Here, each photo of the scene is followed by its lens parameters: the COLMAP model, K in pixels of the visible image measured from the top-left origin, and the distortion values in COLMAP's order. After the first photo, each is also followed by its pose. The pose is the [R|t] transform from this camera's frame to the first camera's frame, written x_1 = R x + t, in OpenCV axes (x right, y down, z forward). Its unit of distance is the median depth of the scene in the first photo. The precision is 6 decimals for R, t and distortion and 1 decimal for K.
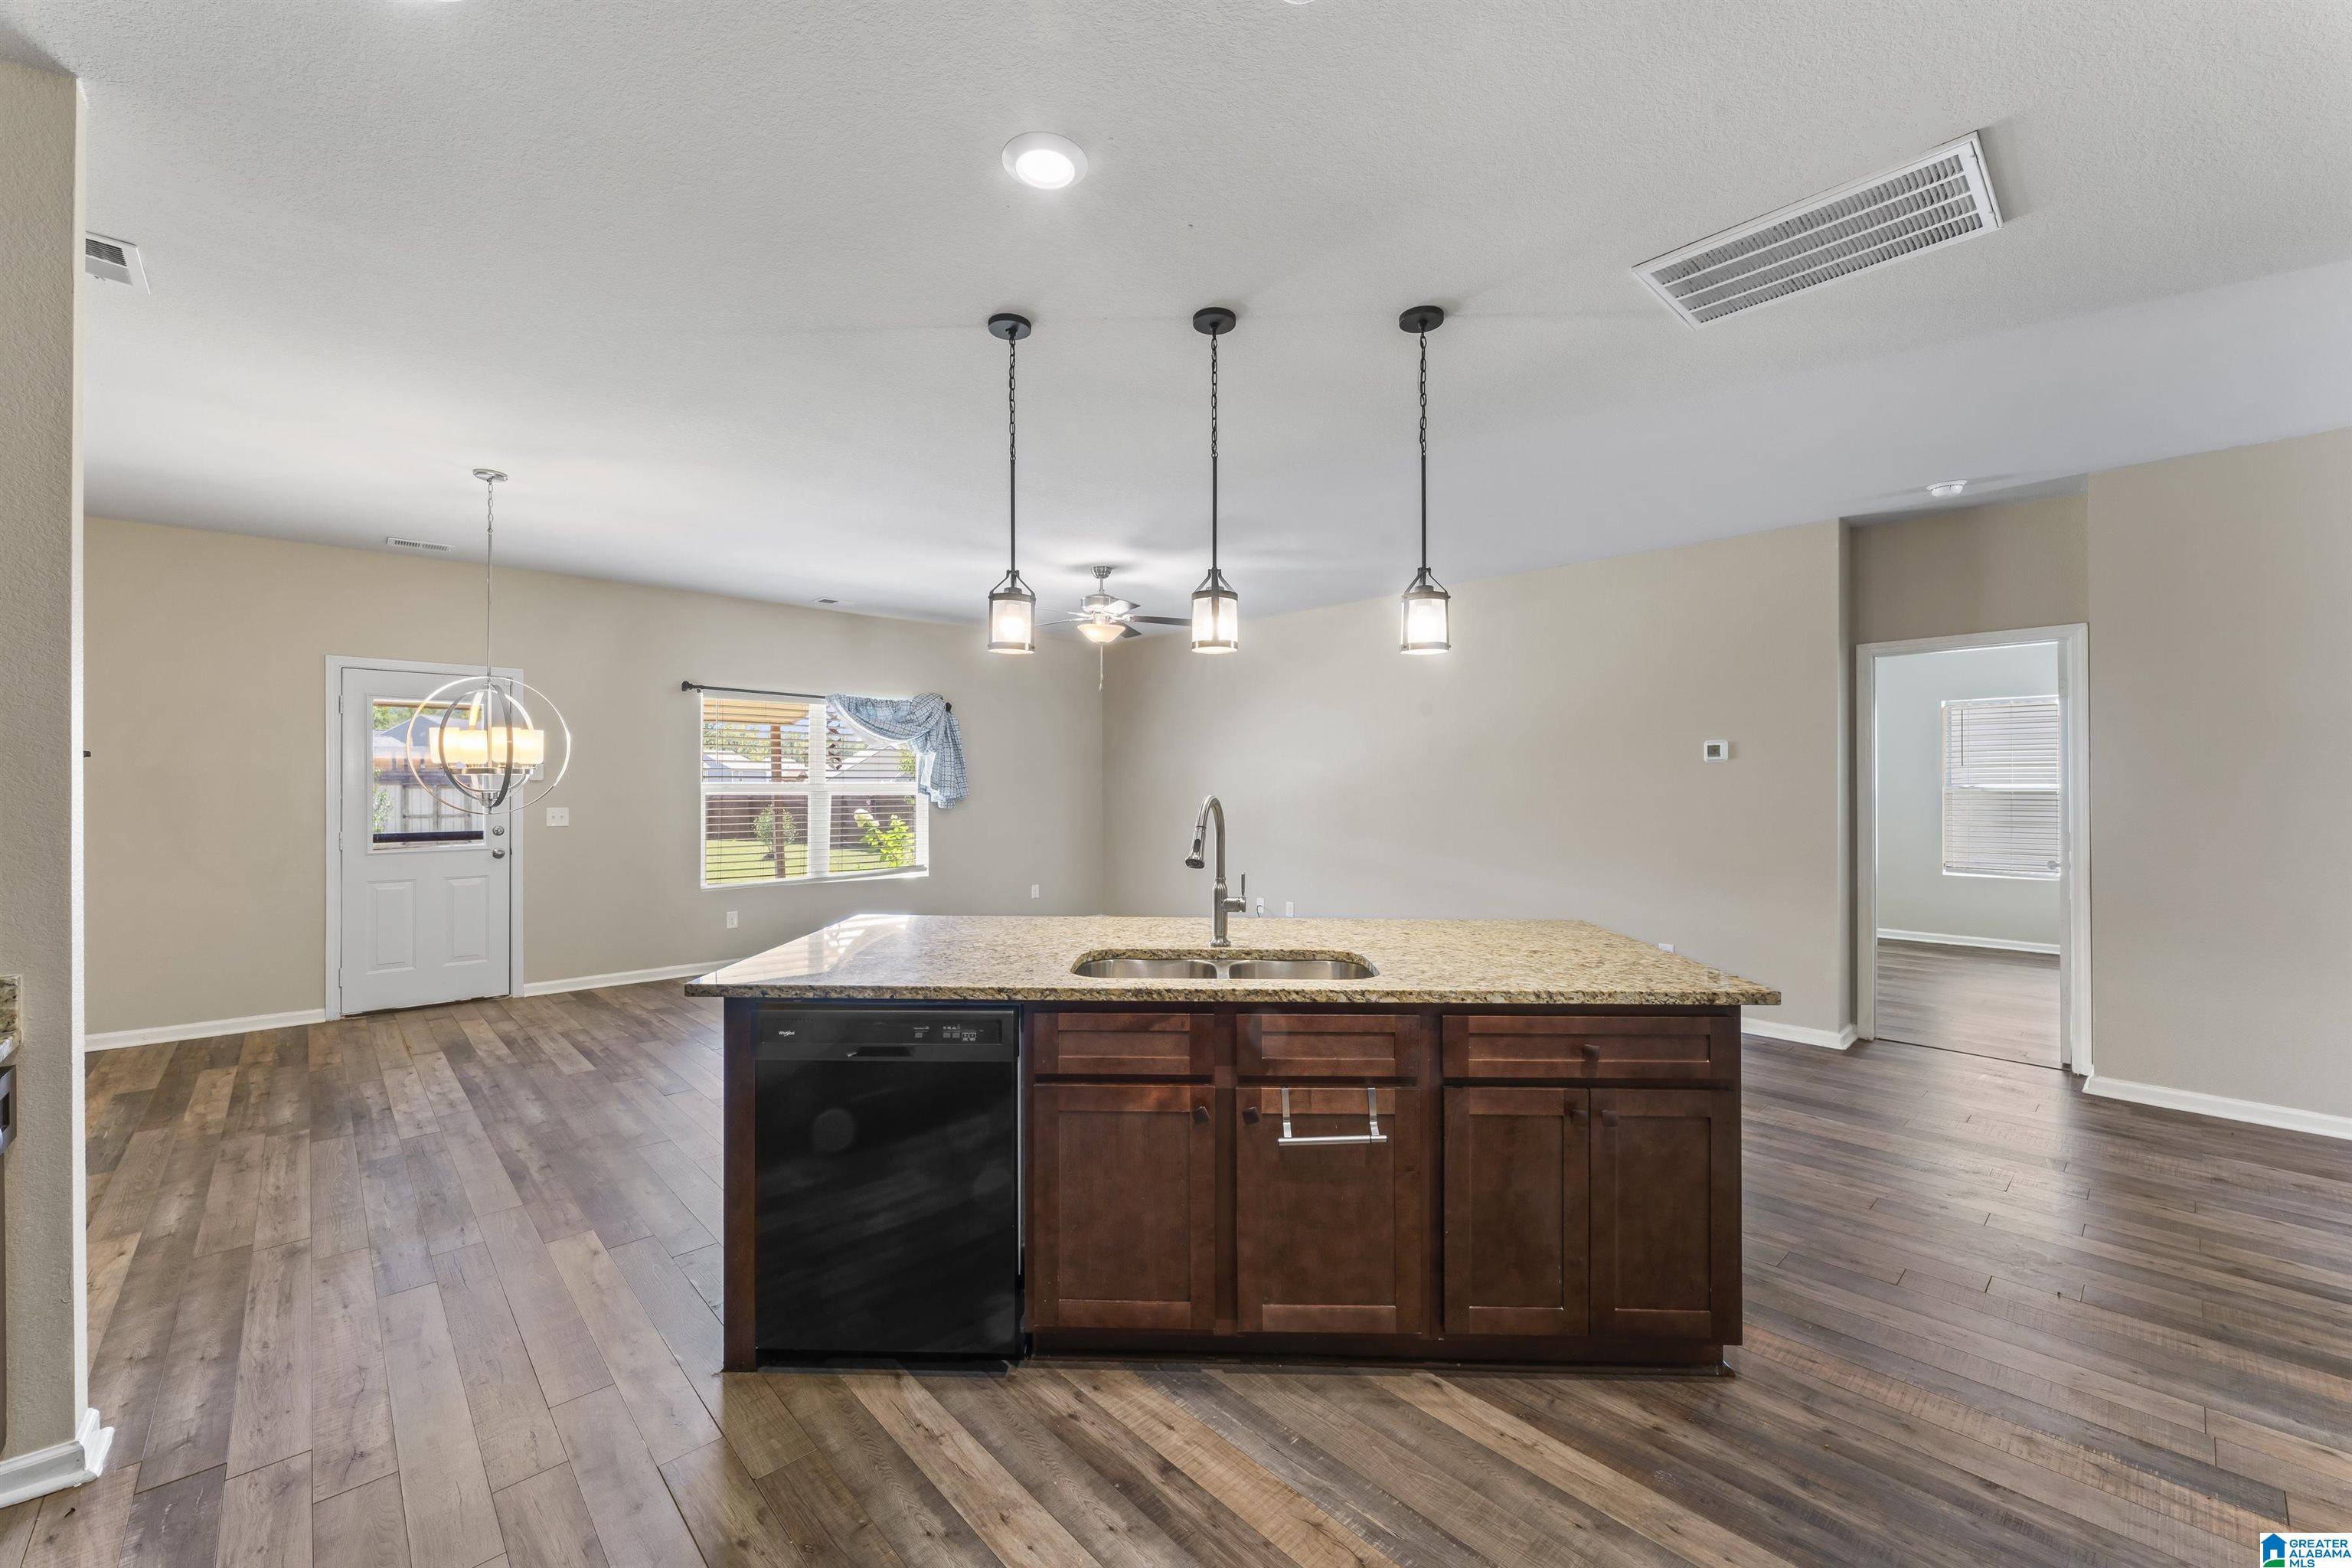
lens RADIAL K [[937.6, 0, 1176.0], [0, 937.6, 784.0], [0, 0, 1]] dist [0.001676, -0.000029]
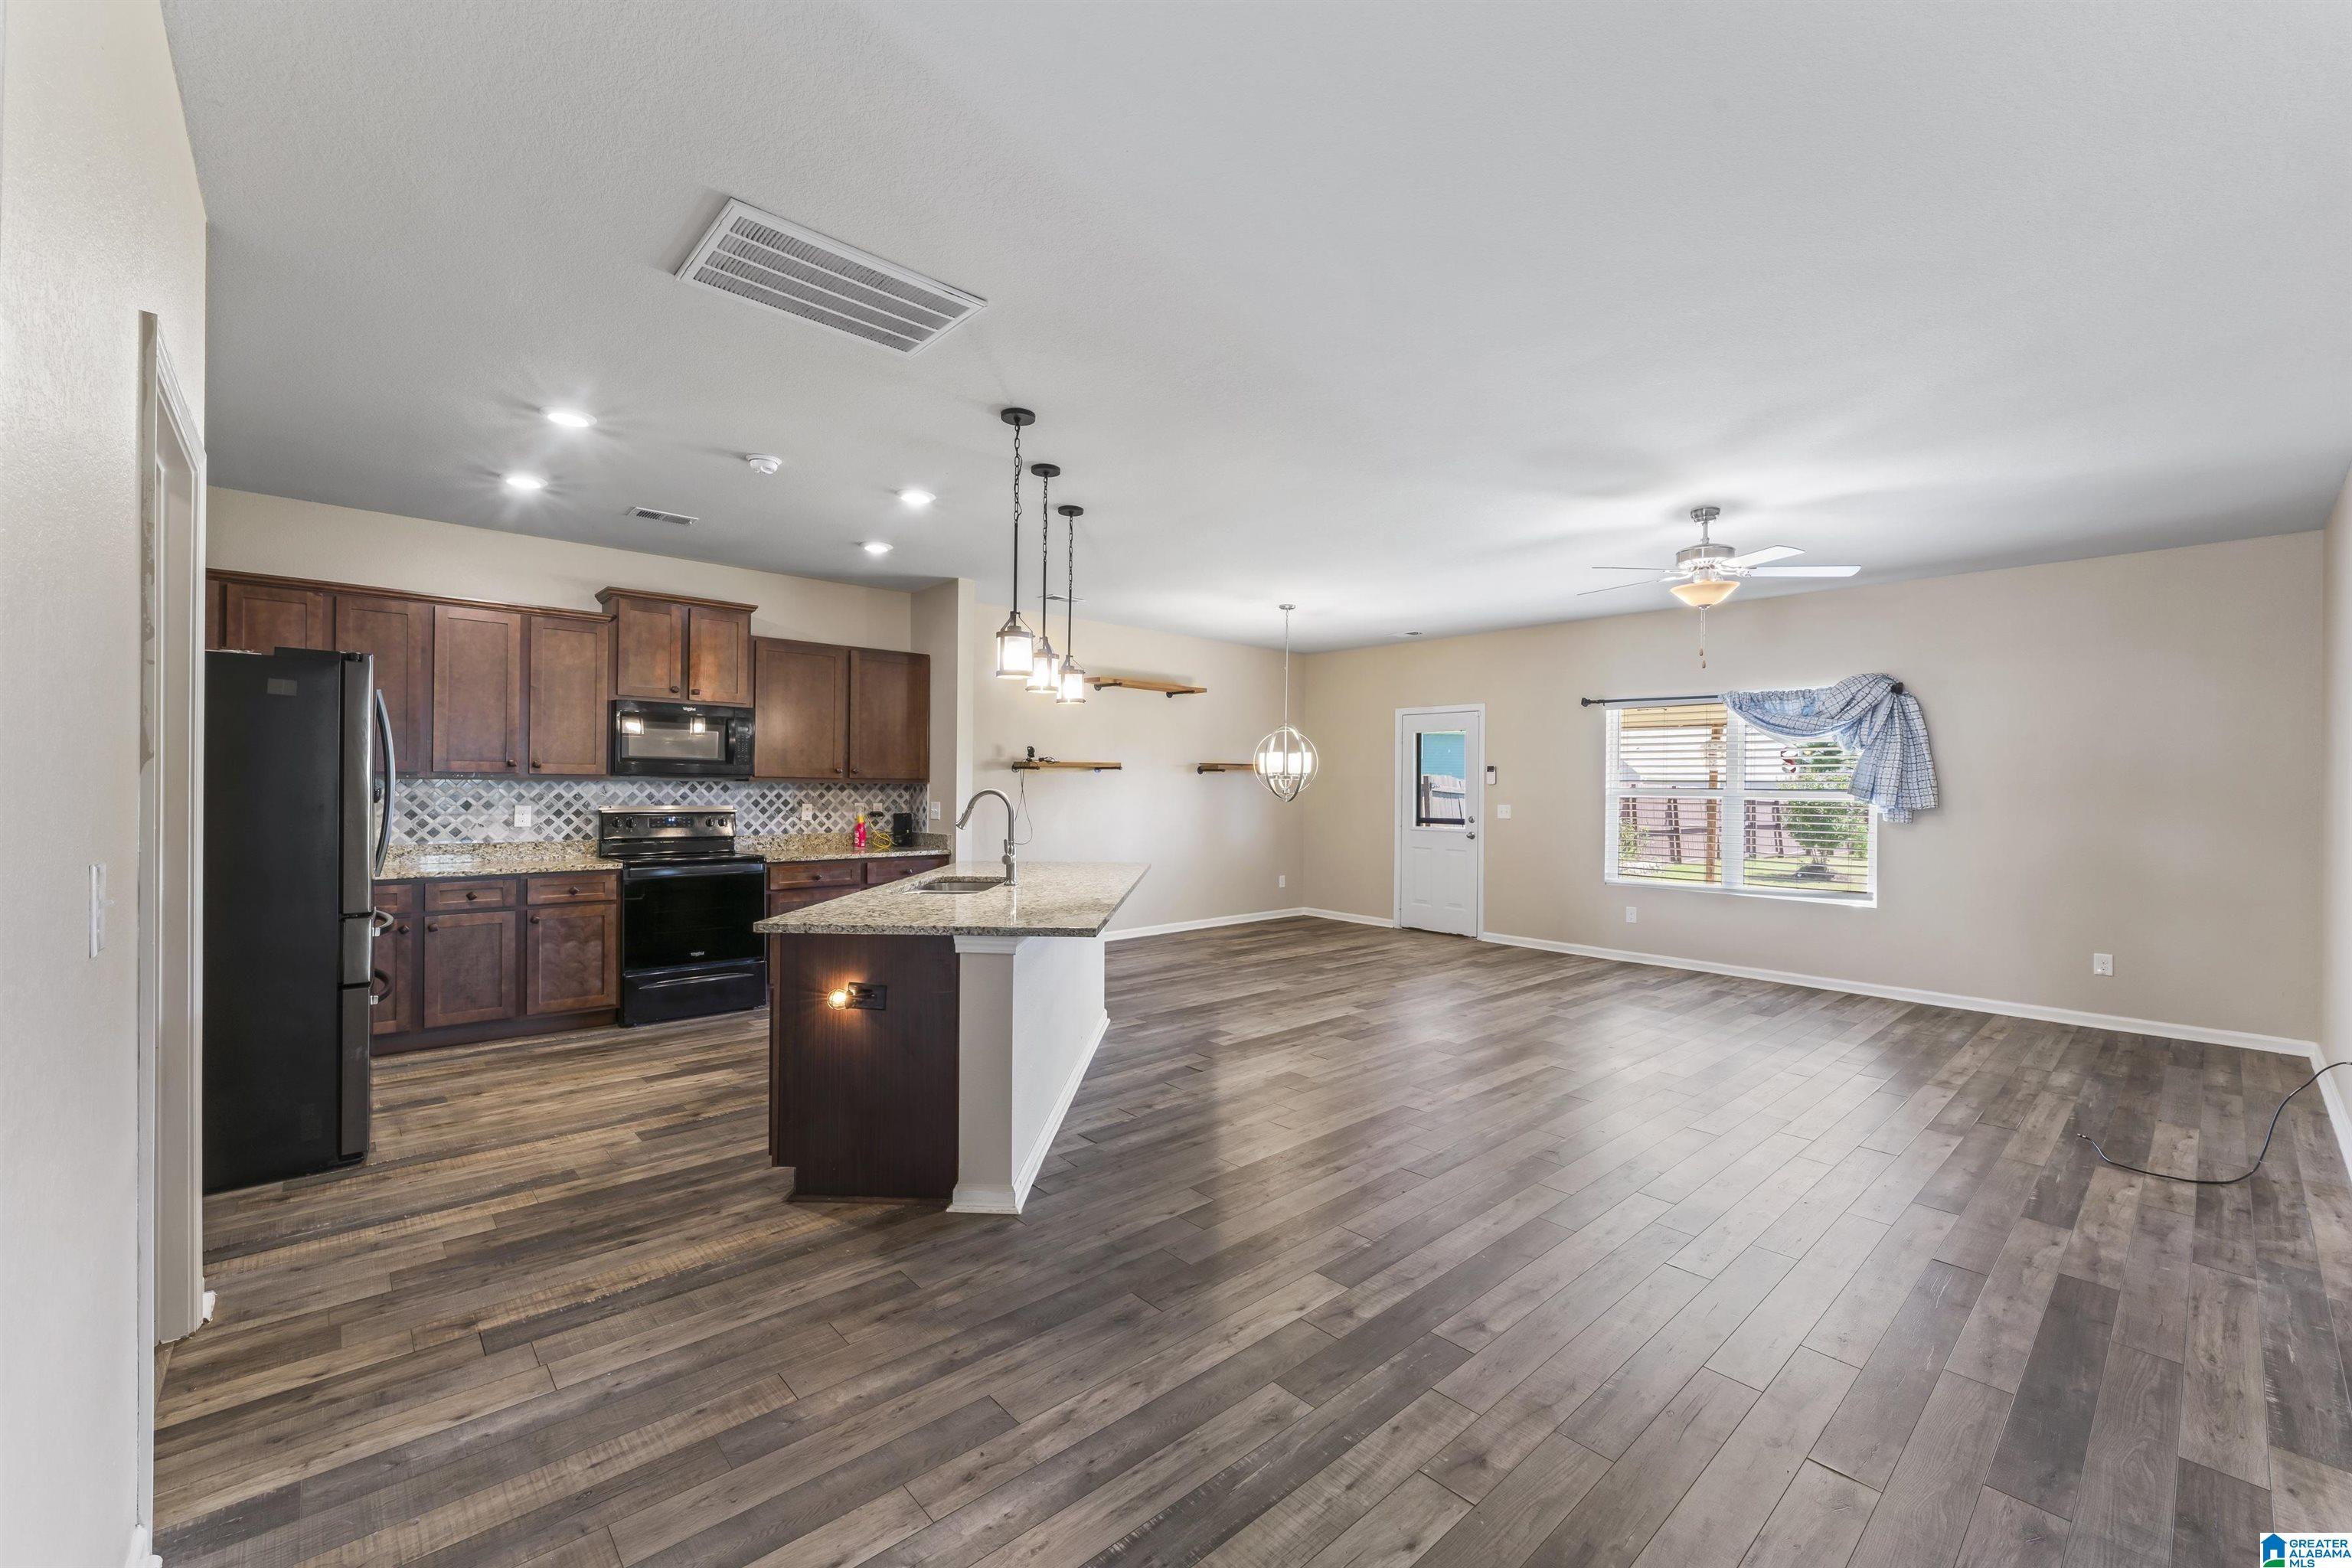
lens RADIAL K [[945.4, 0, 1170.3], [0, 945.4, 788.4], [0, 0, 1]] dist [-0.007379, 0.000541]
pose [[-0.017545, 0.002972, -0.999842, 1.137918], [-0.008241, 0.999961, 0.003117, 0.003051], [0.999812, 0.008295, -0.017520, 0.909566]]
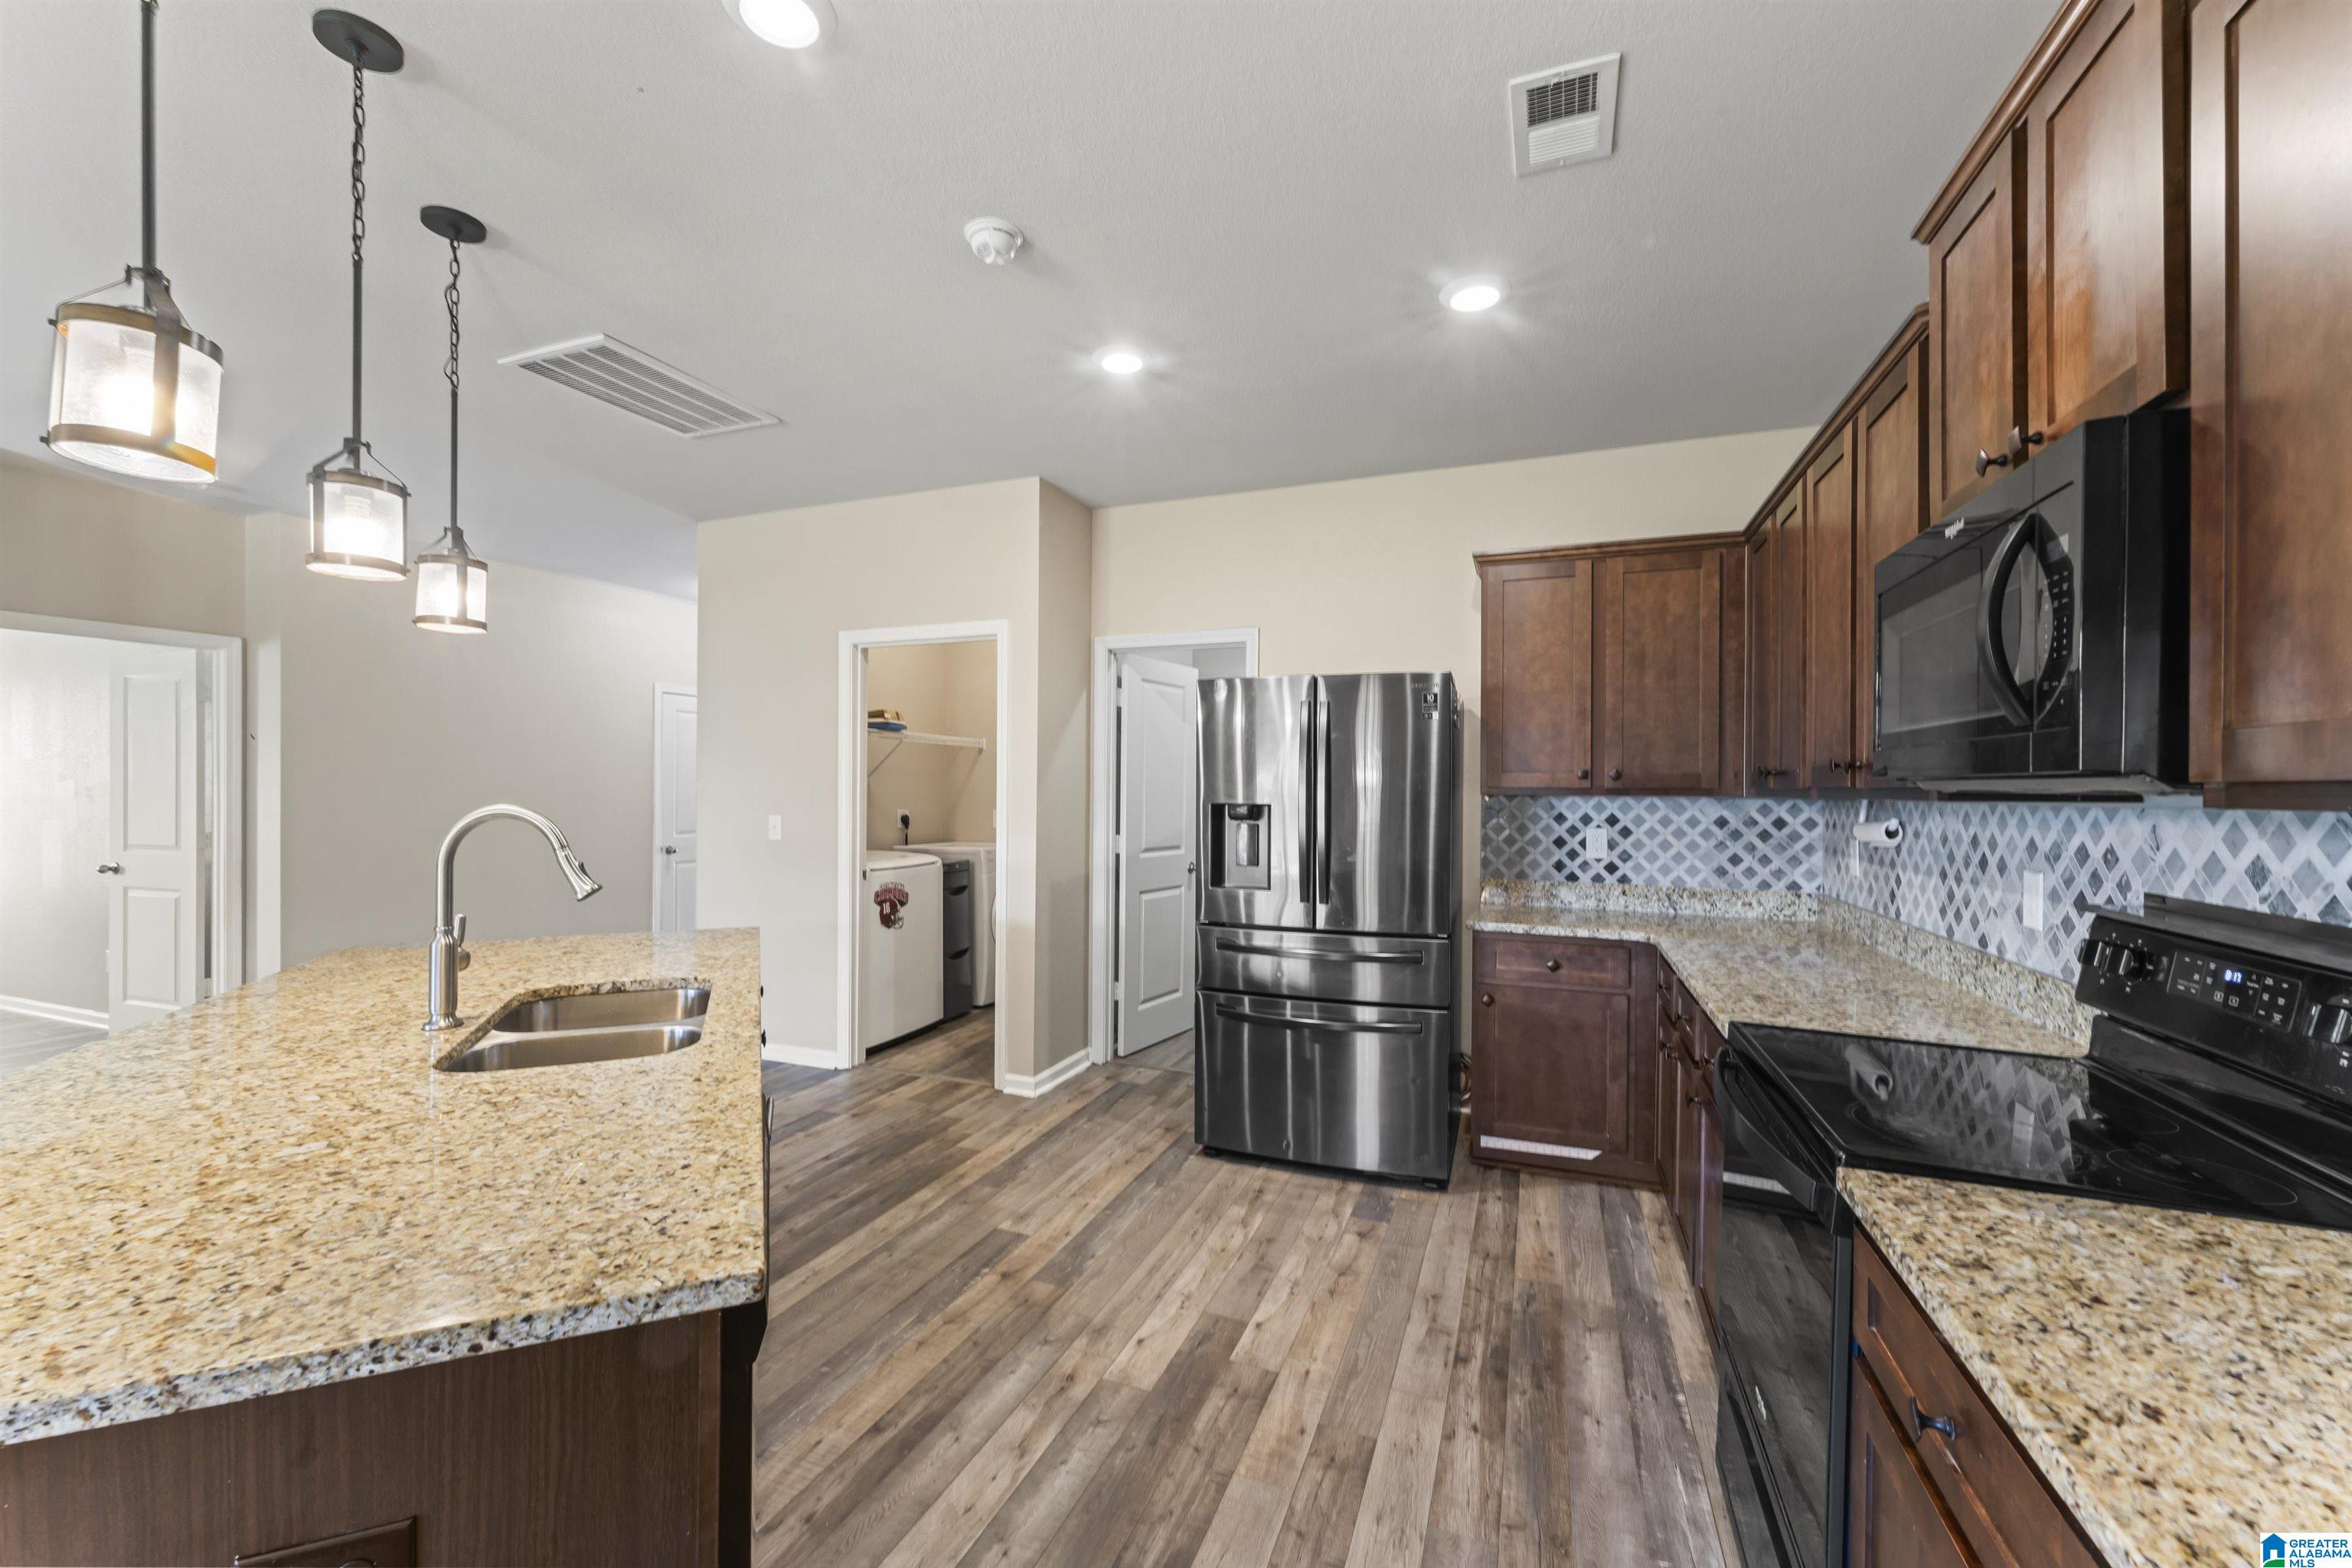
lens RADIAL K [[936.5, 0, 1172.6], [0, 936.5, 792.9], [0, 0, 1]] dist [-0.009444, -0.000016]
pose [[-0.432001, -0.004744, 0.901860, -0.551571], [-0.007368, 0.999971, 0.001731, -0.001348], [-0.901843, -0.005897, -0.432024, 0.574521]]
